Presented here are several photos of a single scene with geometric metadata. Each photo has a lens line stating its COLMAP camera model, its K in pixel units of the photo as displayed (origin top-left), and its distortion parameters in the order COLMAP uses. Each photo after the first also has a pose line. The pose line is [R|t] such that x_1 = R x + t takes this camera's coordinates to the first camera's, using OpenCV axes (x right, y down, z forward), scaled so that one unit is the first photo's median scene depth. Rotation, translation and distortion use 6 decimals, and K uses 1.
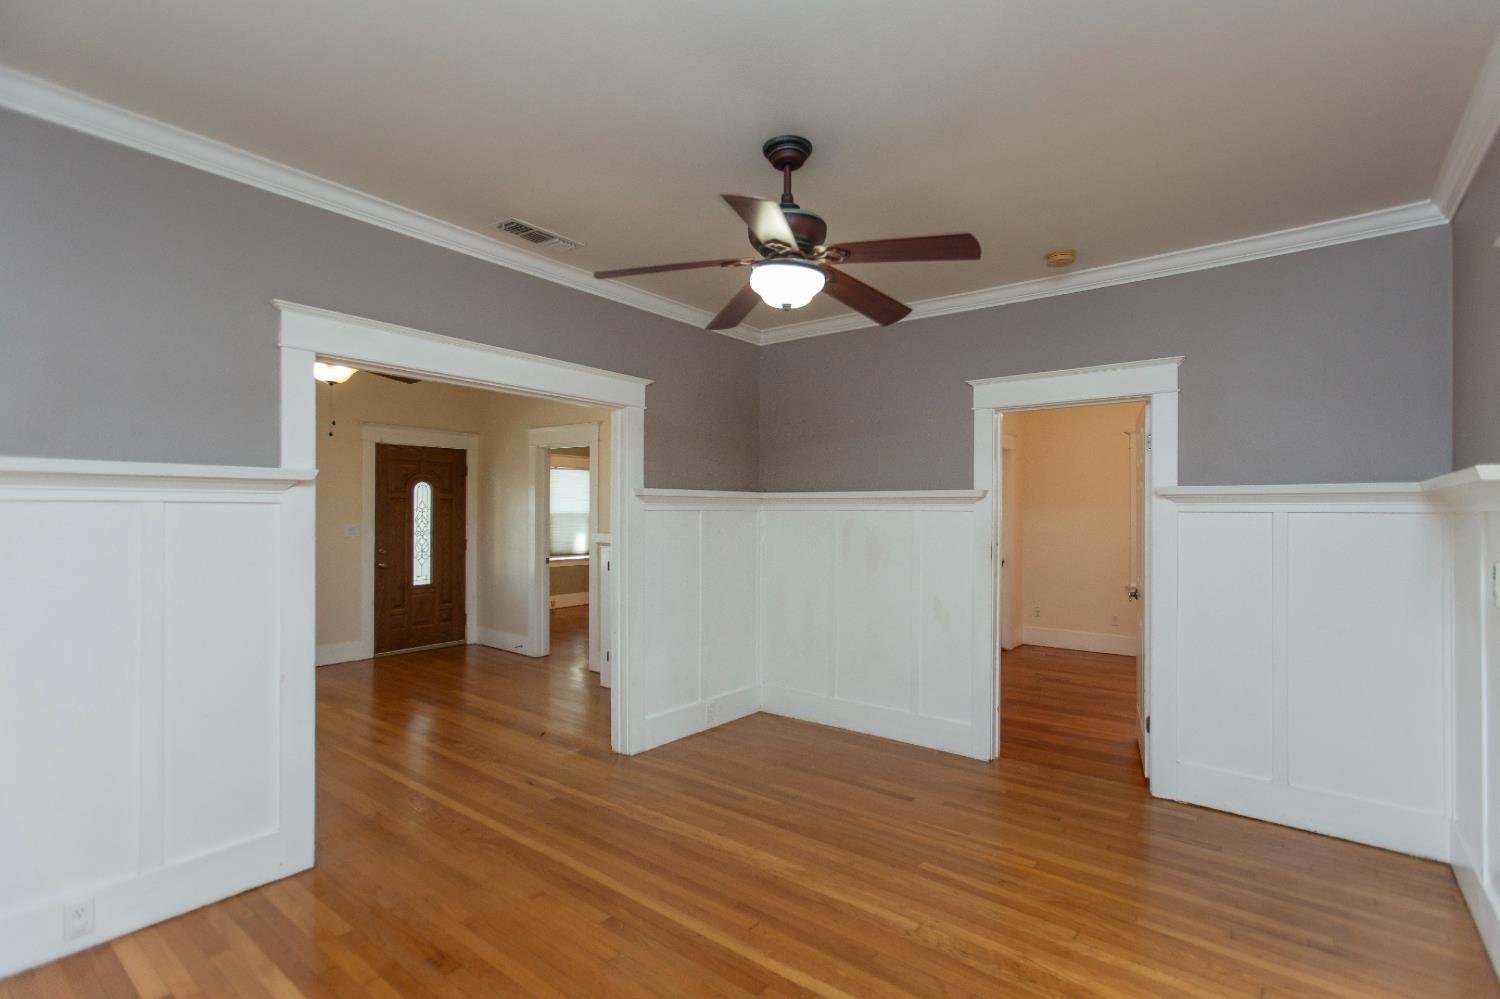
lens RADIAL K [[684.3, 0, 760.7], [0, 684.3, 512.3], [0, 0, 1]] dist [-0.003592, 0.000916]
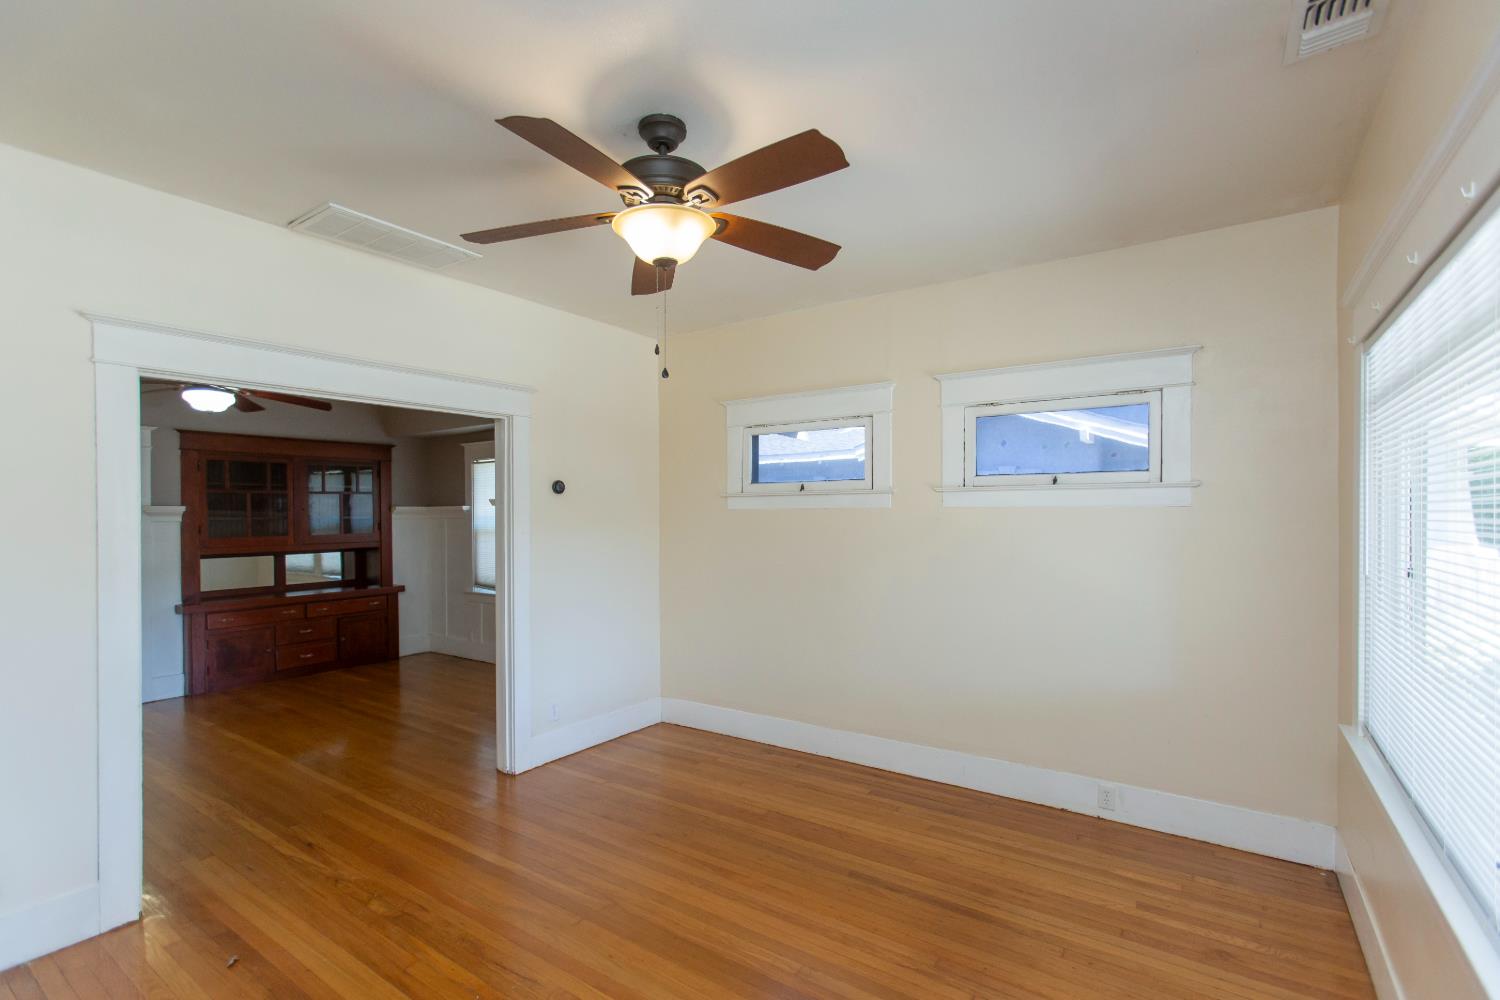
lens RADIAL K [[684.3, 0, 760.7], [0, 684.3, 512.8], [0, 0, 1]] dist [-0.003592, 0.000916]
pose [[-0.998087, 0.002115, -0.061788, -0.788125], [0.002202, 0.999997, -0.001342, -0.019557], [0.061785, -0.001476, -0.998088, 1.745962]]
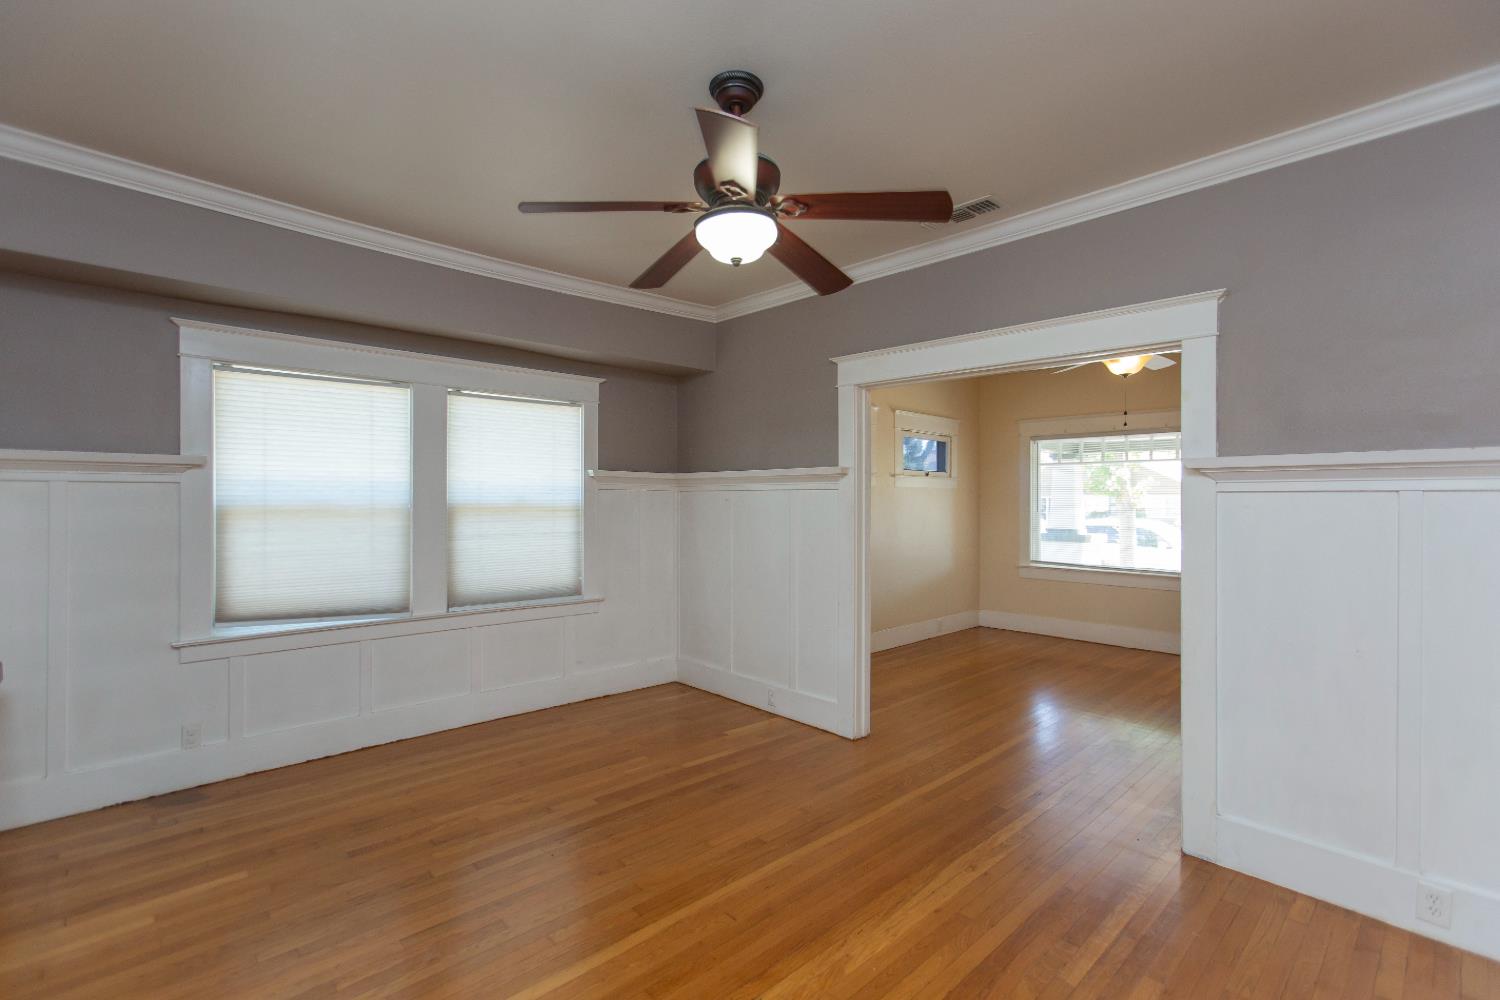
lens RADIAL K [[668.6, 0, 743.3], [0, 668.6, 499.2], [0, 0, 1]] dist [-0.002751, -0.000022]
pose [[-0.158930, -0.004793, -0.987278, 0.549436], [-0.002882, 0.999986, -0.004391, 0.010863], [0.987286, 0.002148, -0.158941, 0.693966]]
